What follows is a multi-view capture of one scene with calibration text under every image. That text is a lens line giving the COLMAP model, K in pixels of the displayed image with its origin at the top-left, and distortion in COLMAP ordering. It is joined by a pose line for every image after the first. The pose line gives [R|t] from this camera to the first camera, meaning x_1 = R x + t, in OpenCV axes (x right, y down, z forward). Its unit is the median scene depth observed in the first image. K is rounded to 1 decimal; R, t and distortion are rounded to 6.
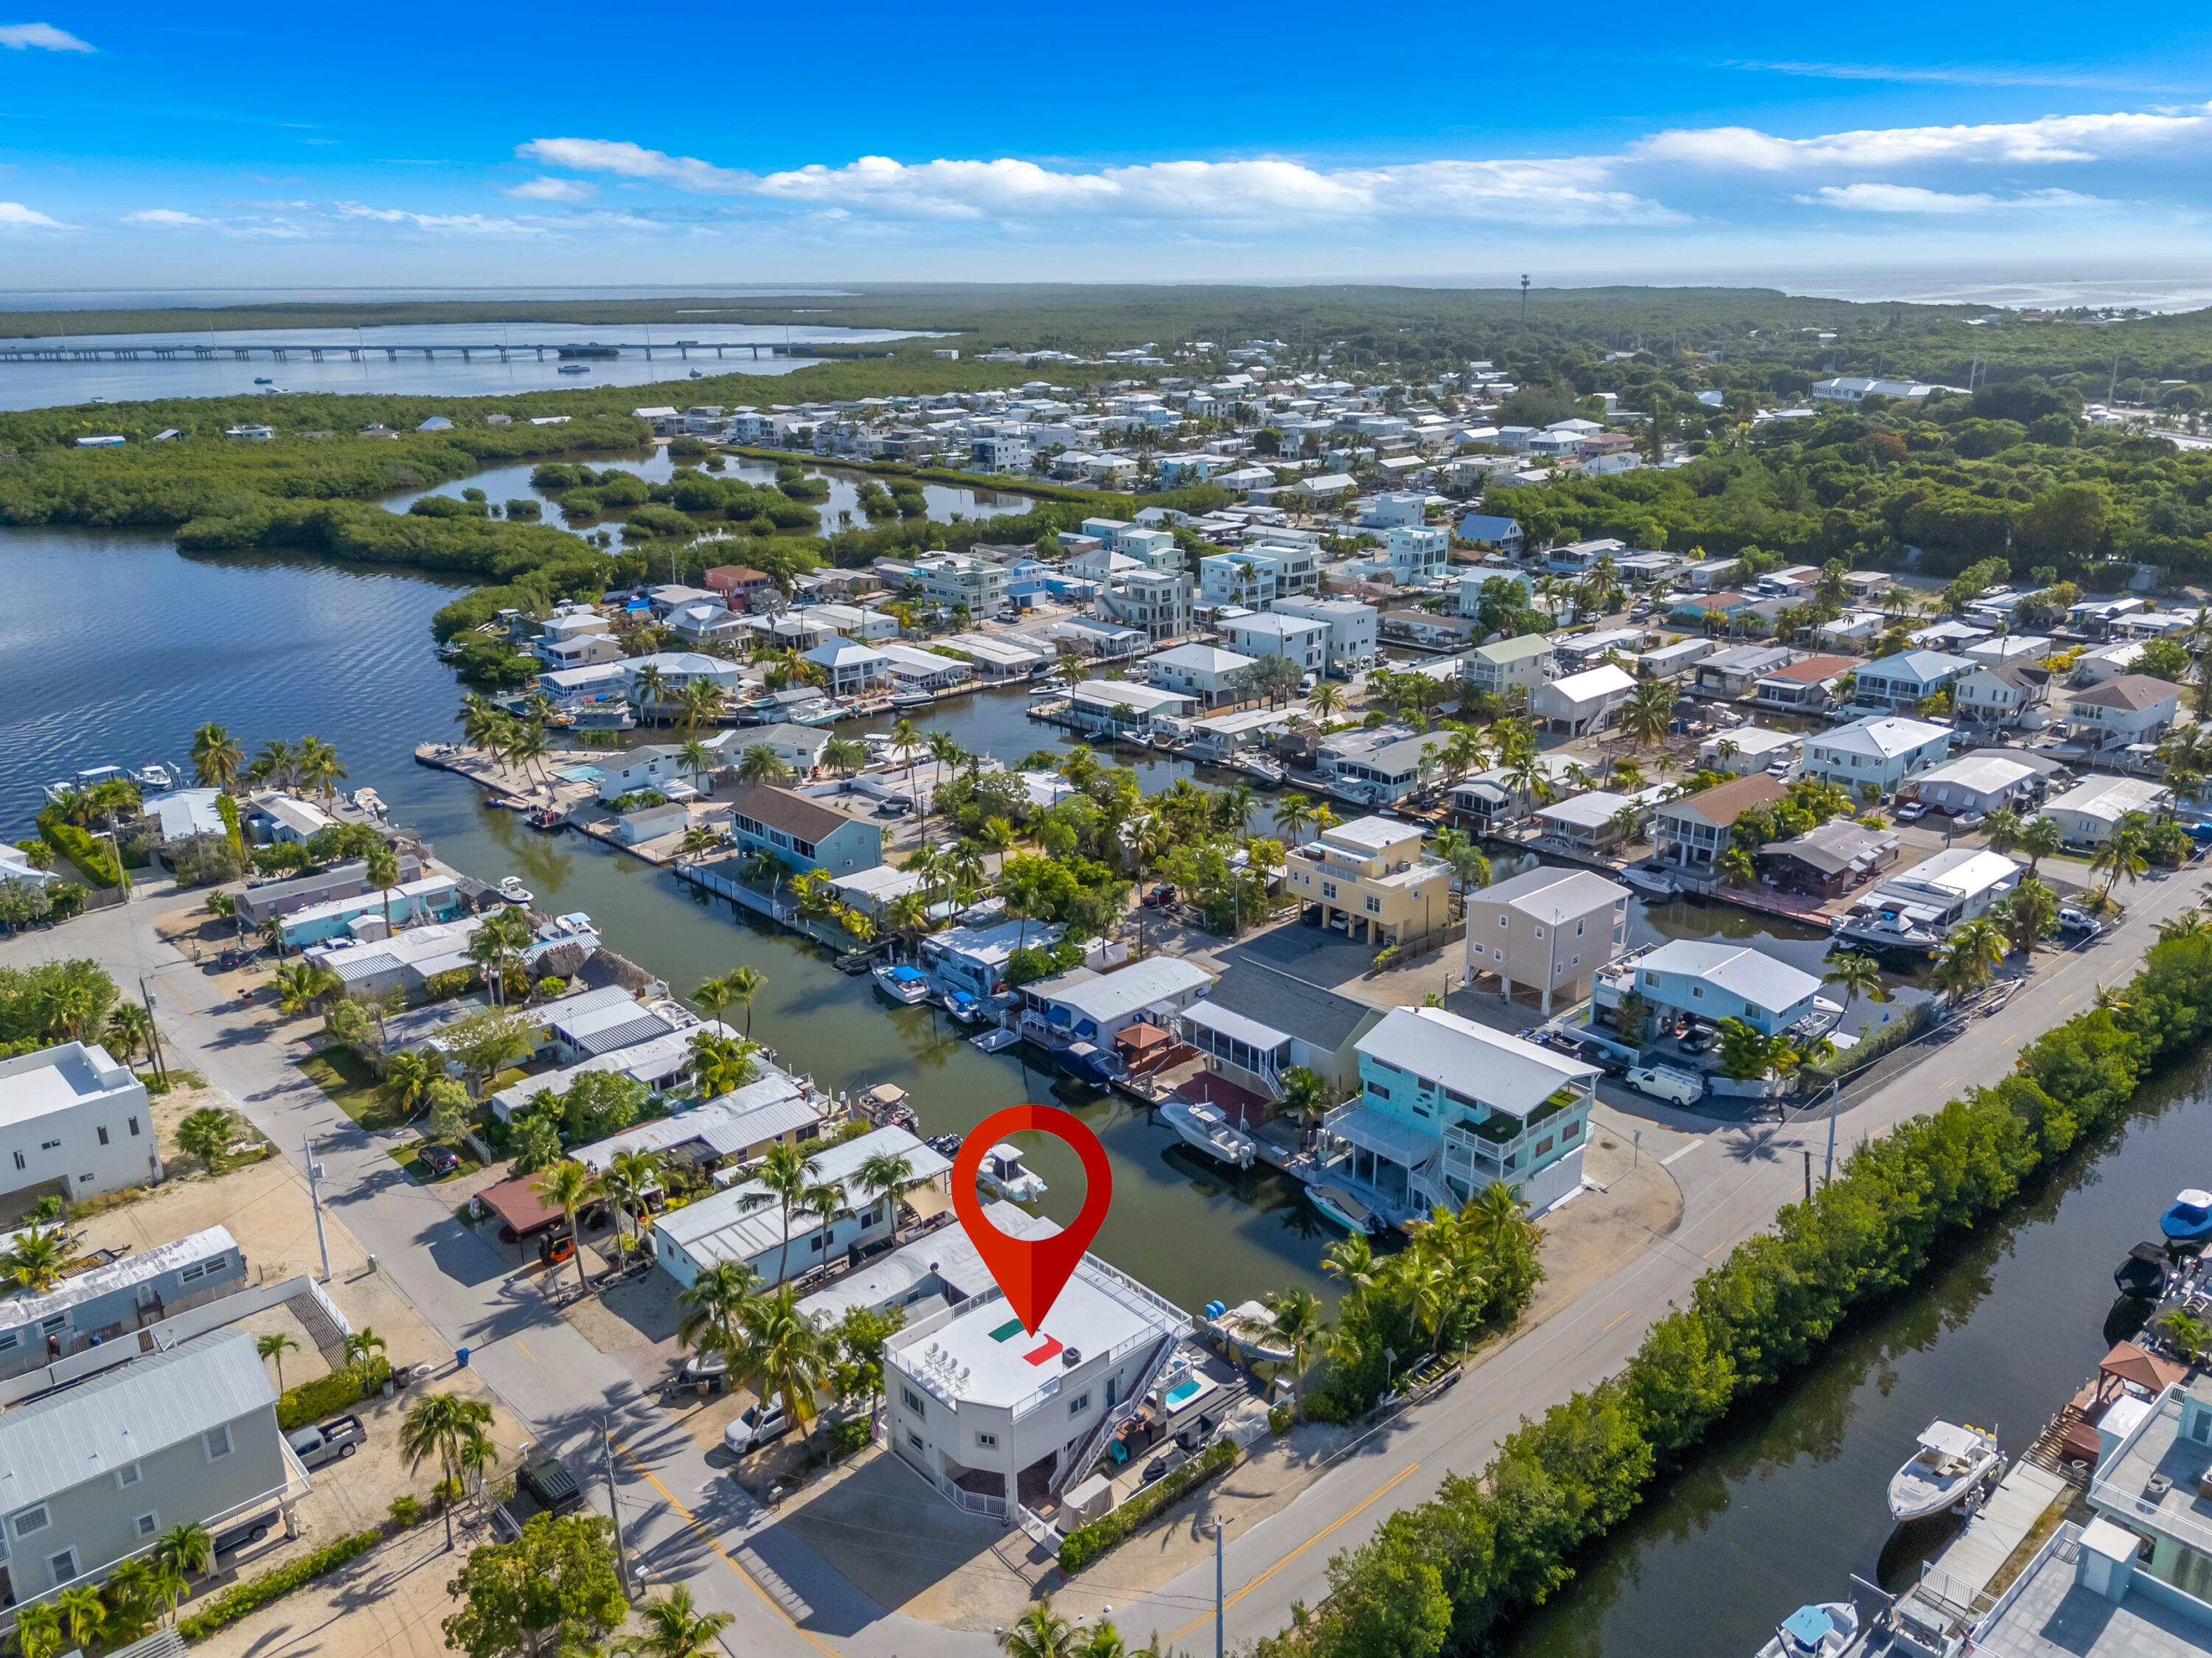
lens RADIAL K [[1654.3, 0, 1081.4], [0, 1654.3, 828.7], [0, 0, 1]] dist [0.067821, -0.018749]
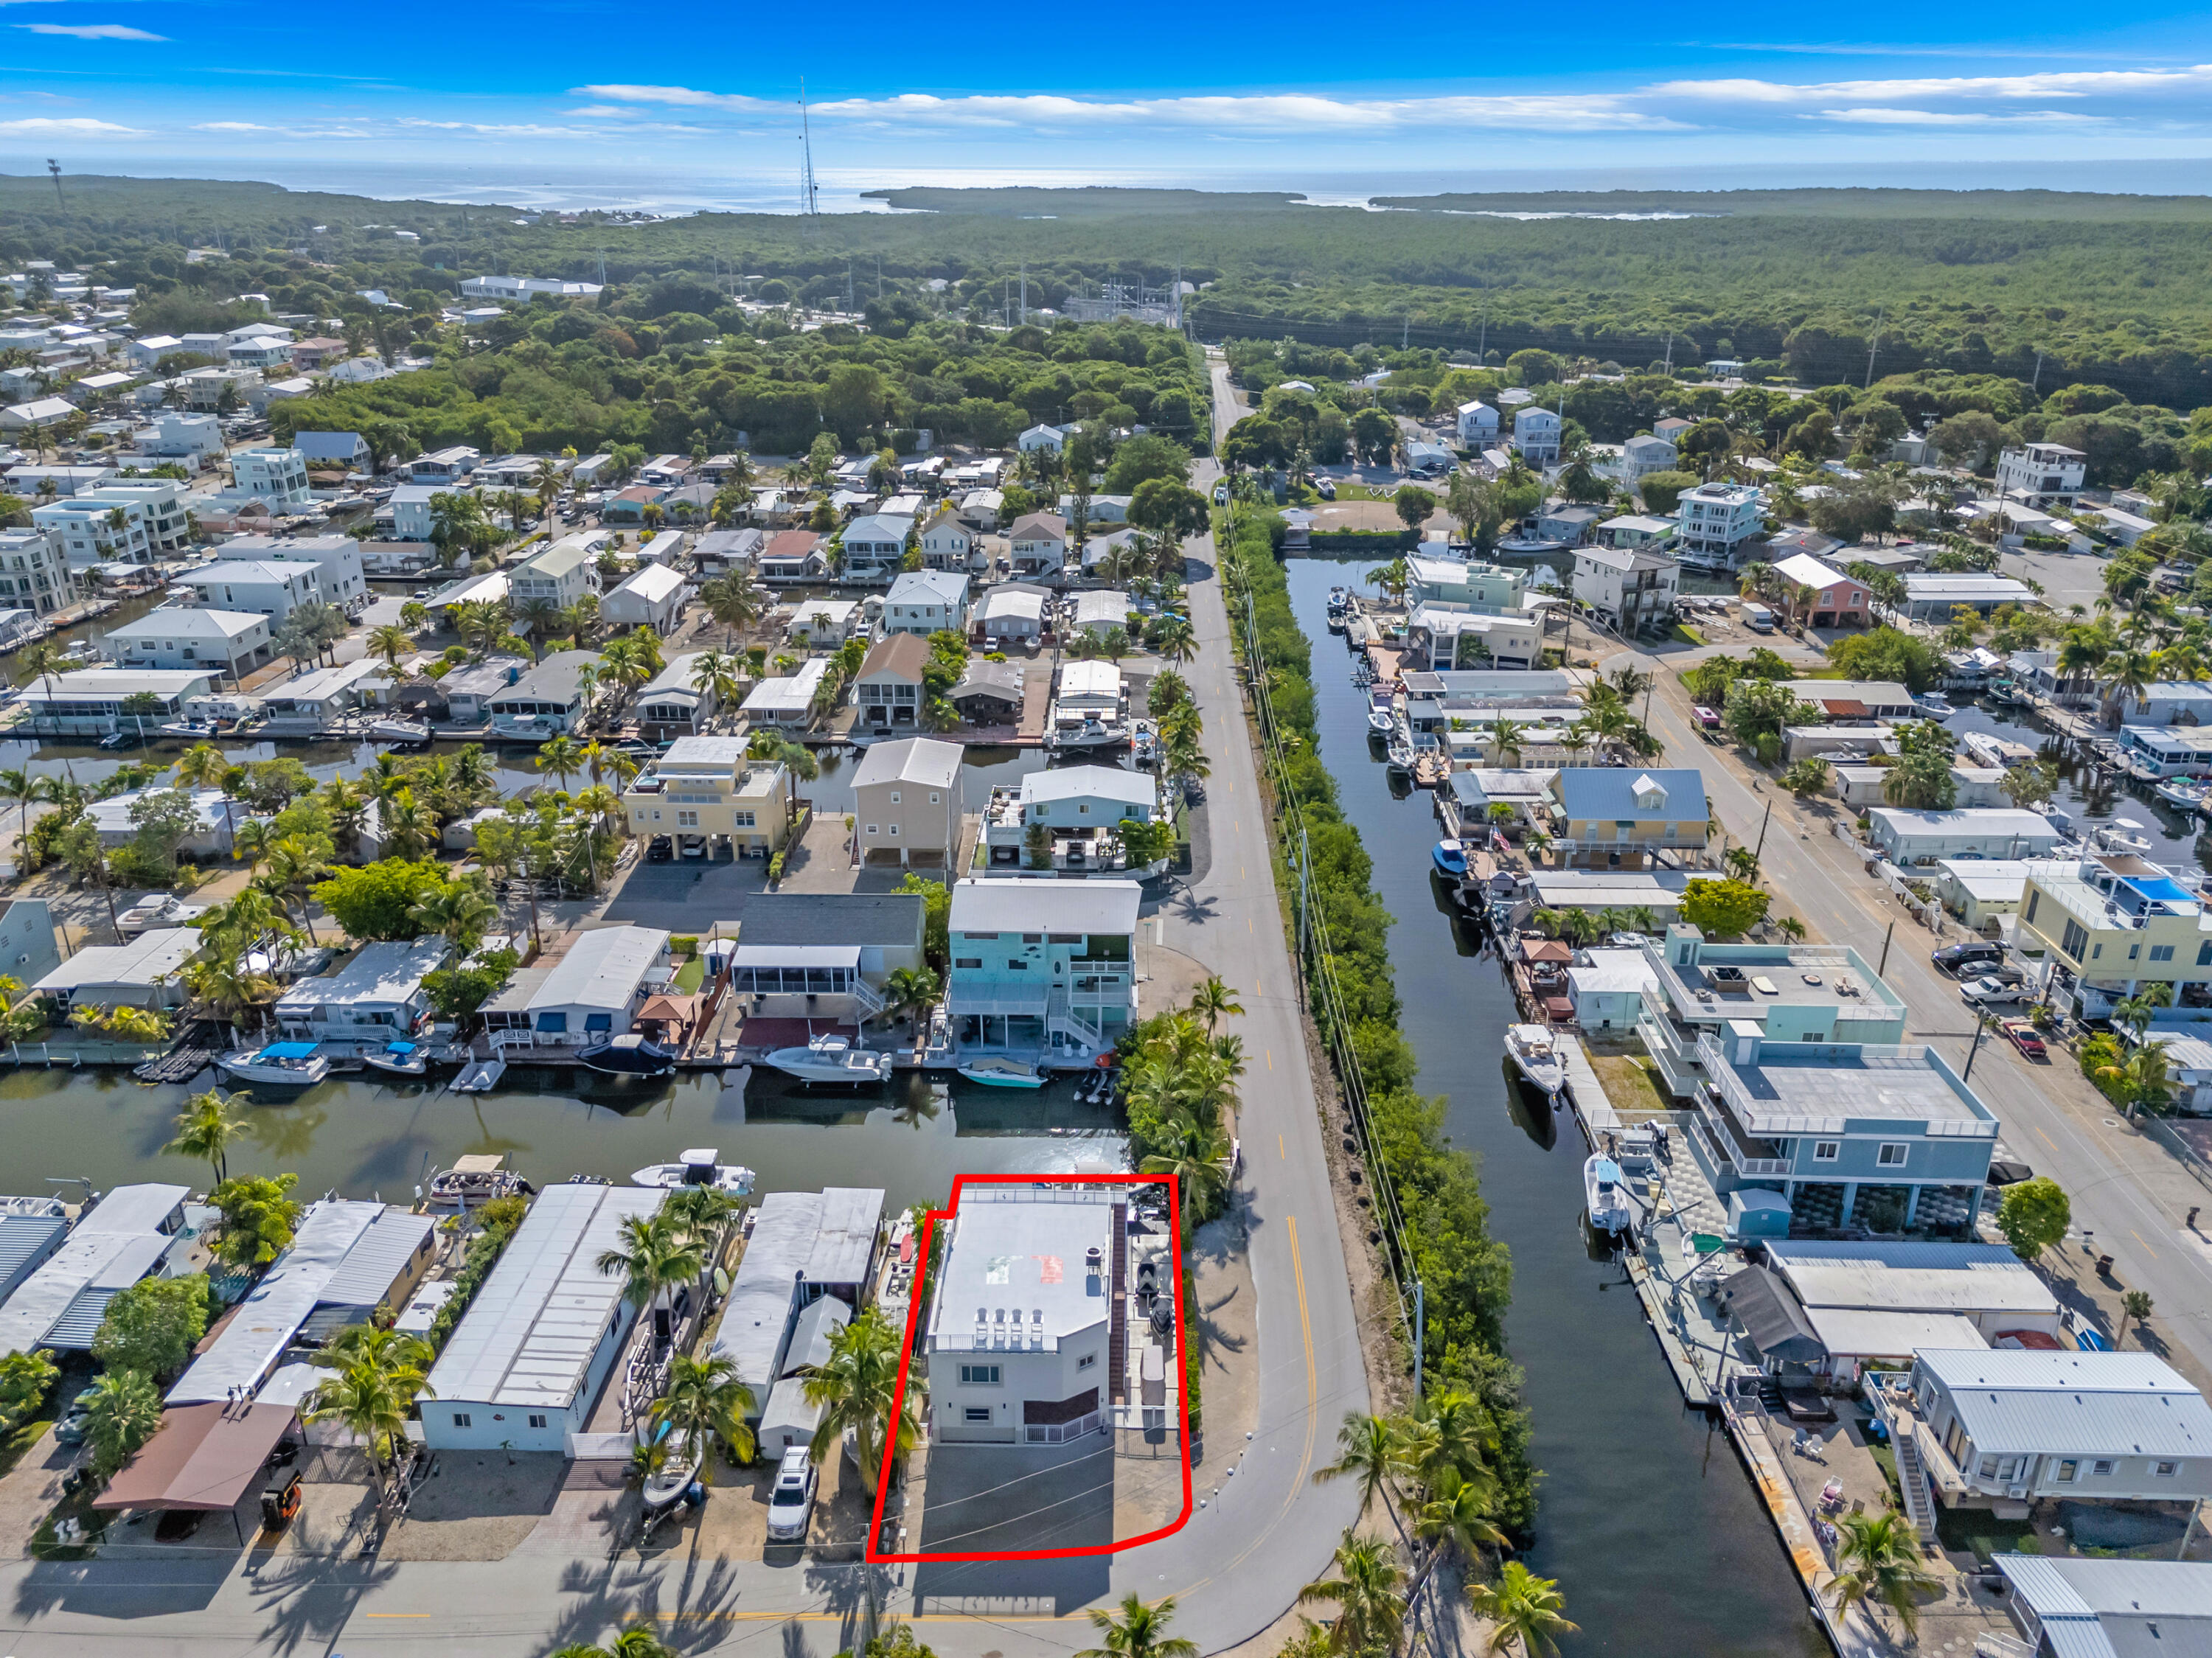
lens RADIAL K [[1654.3, 0, 1096.6], [0, 1654.3, 832.2], [0, 0, 1]] dist [0.067821, -0.018749]
pose [[0.675965, -0.255583, 0.691193, -0.341175], [0.215957, 0.965456, 0.145798, -0.042176], [-0.704581, 0.050714, 0.707810, 0.143017]]
